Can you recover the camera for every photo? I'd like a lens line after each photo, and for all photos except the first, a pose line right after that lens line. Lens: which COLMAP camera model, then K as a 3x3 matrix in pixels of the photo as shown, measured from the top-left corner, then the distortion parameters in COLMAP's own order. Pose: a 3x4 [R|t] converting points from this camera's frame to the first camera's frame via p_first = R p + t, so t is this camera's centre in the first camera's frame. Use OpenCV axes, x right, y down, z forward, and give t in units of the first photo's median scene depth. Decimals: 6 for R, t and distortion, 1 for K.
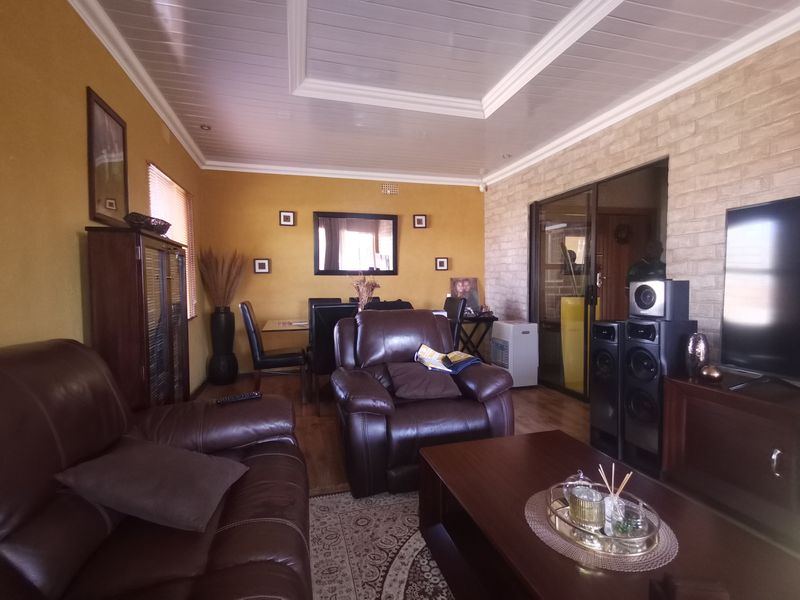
lens RADIAL K [[394.0, 0, 402.1], [0, 394.0, 300.6], [0, 0, 1]] dist [0.050789, -0.028298]
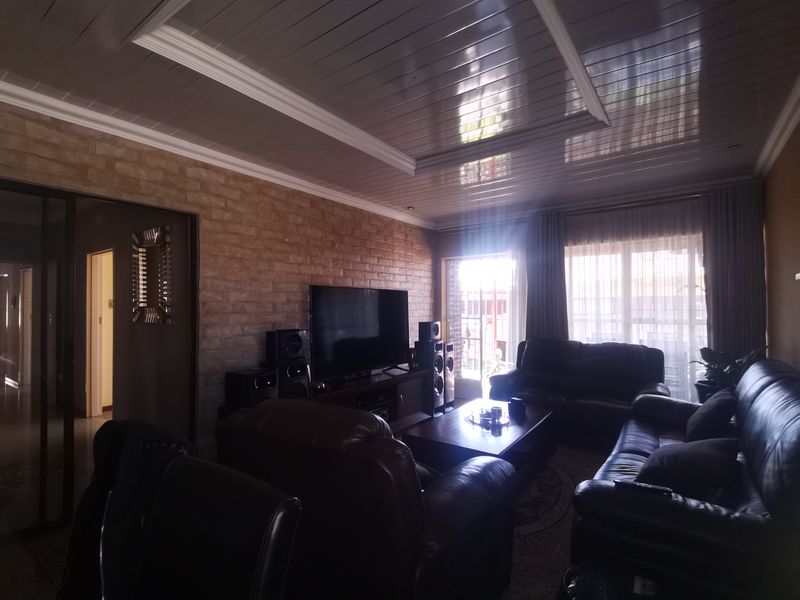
lens RADIAL K [[394.0, 0, 402.1], [0, 394.0, 300.6], [0, 0, 1]] dist [0.050789, -0.028298]
pose [[-0.622851, 0.023888, 0.781976, -0.293003], [0.048462, 0.998792, 0.008090, -0.066768], [-0.780838, 0.042935, -0.623257, 0.731740]]
